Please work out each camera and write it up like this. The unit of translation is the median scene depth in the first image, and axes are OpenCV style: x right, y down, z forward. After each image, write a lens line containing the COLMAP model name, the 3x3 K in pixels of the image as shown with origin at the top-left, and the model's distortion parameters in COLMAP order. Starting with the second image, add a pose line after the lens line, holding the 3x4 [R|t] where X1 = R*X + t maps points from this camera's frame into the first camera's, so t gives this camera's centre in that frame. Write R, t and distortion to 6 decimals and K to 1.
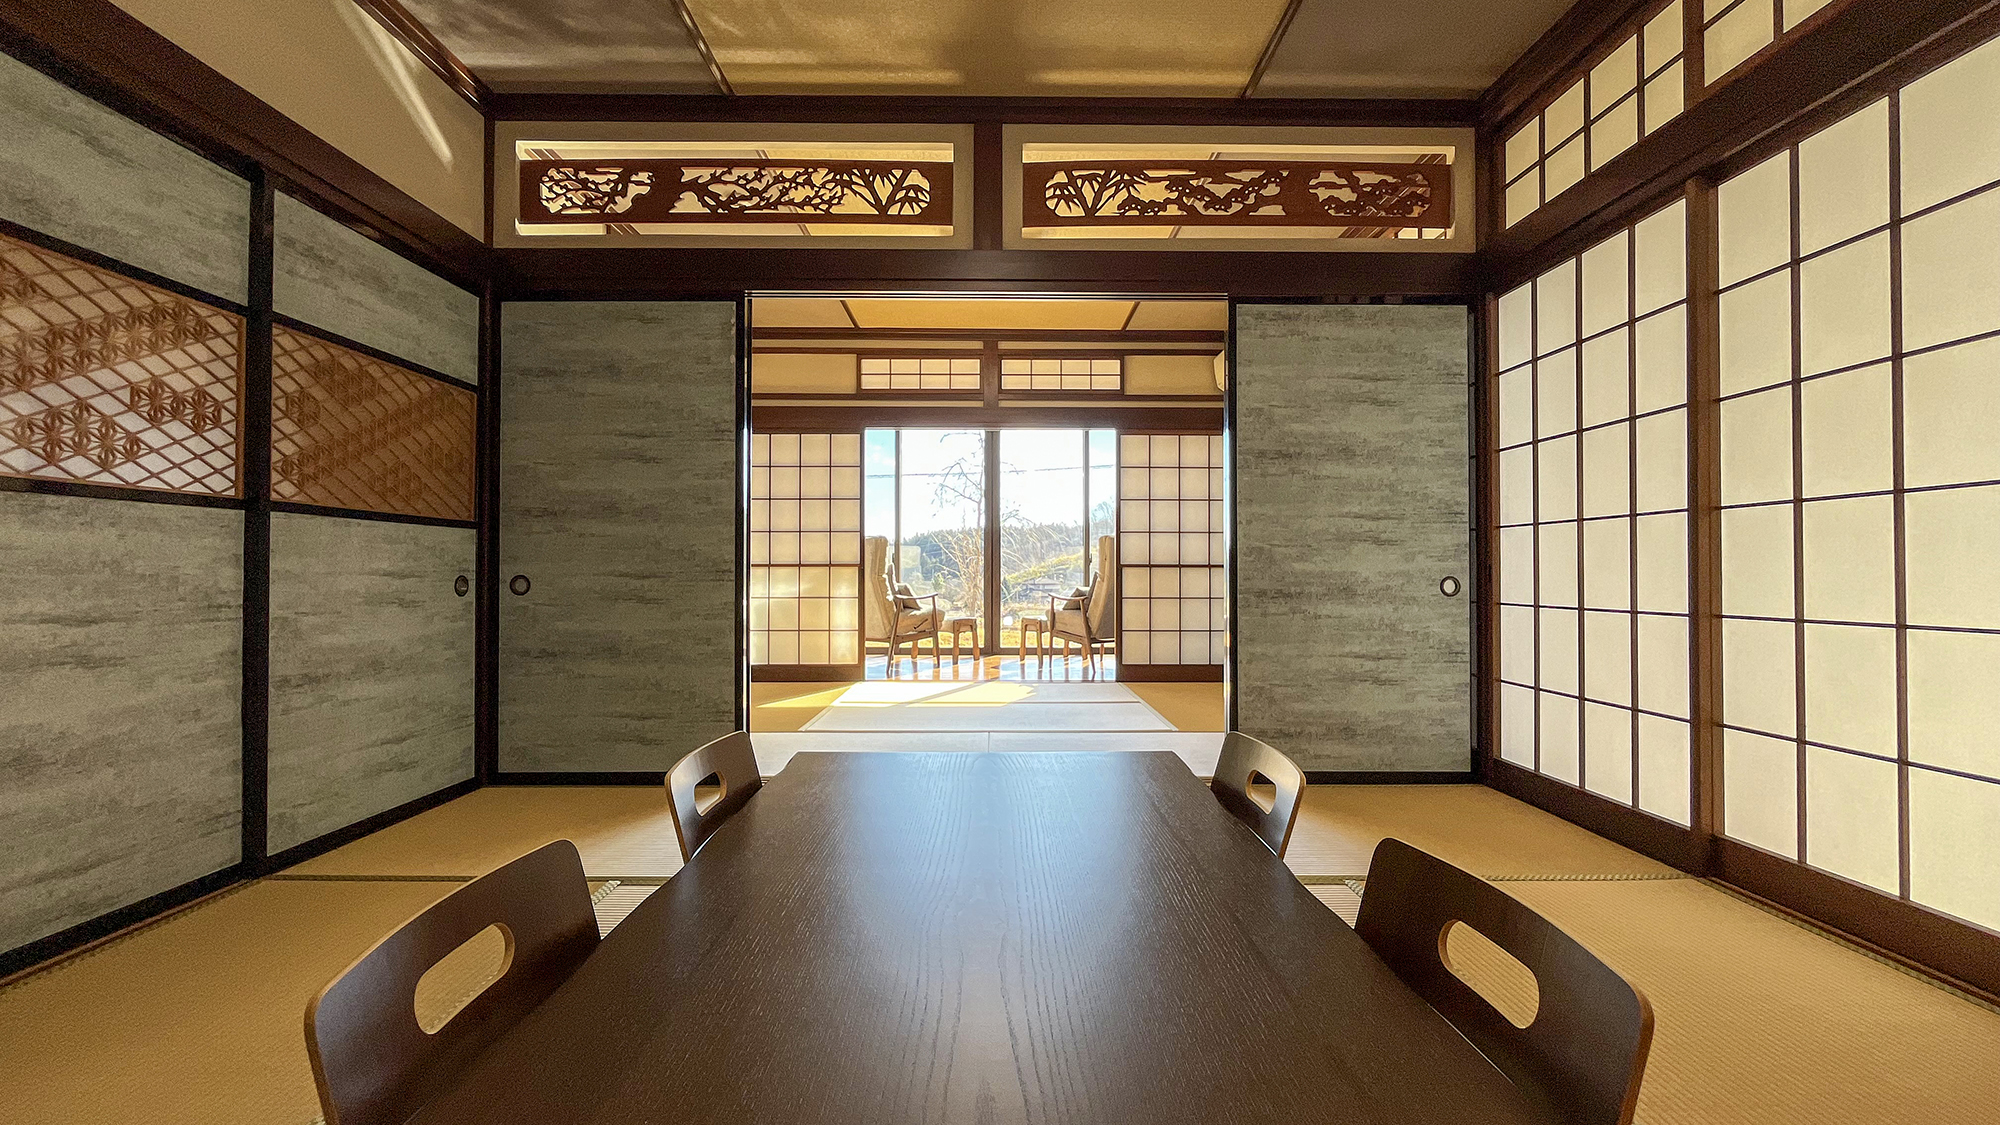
lens RADIAL K [[798.6, 0, 1000.0], [0, 798.6, 562.5], [0, 0, 1]] dist [-0.001482, -0.000246]
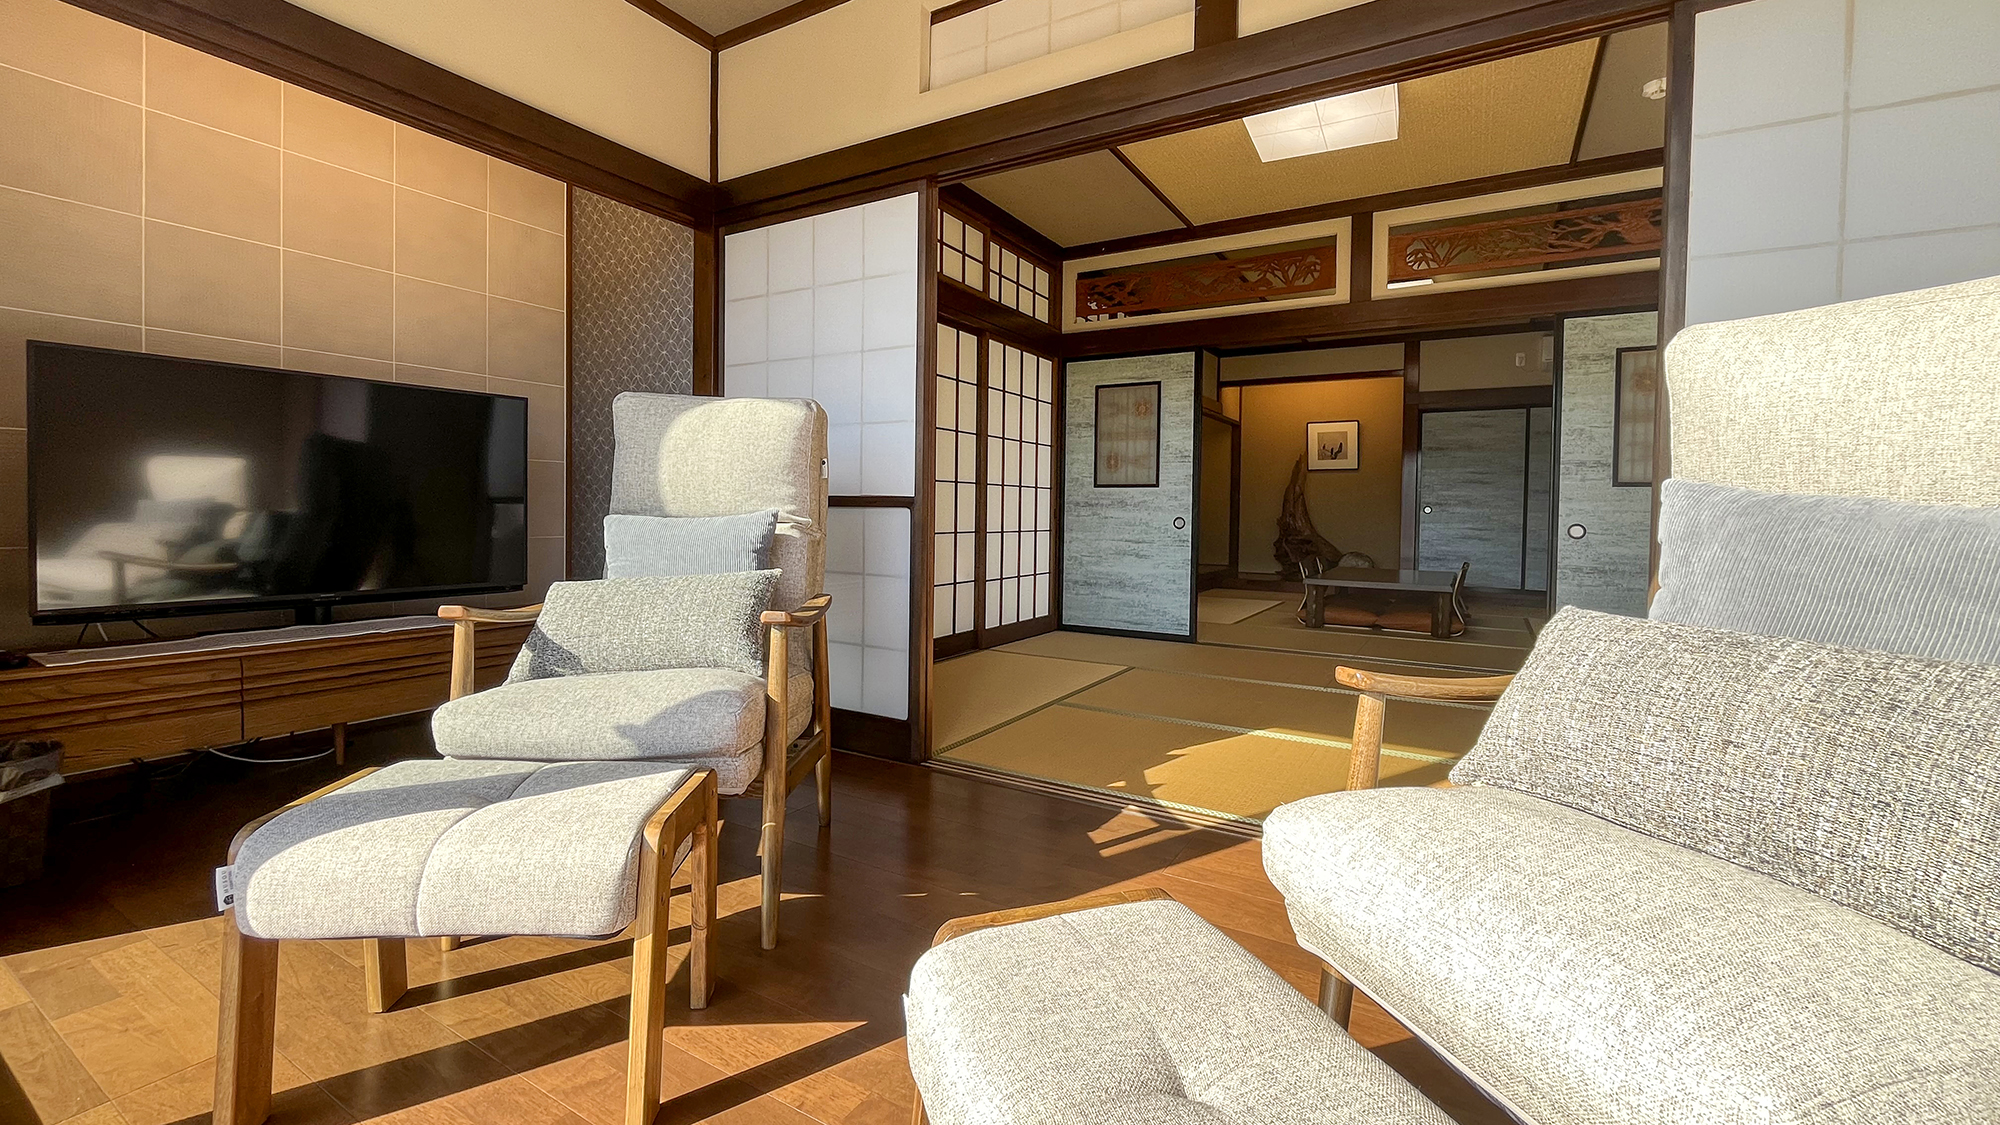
lens RADIAL K [[818.7, 0, 995.4], [0, 818.7, 516.4], [0, 0, 1]] dist [0.000537, 0.000018]
pose [[-0.849497, -0.024858, 0.527008, -0.334804], [-0.027947, 0.999607, 0.002101, 0.020741], [-0.526853, -0.012944, -0.849858, 3.196821]]
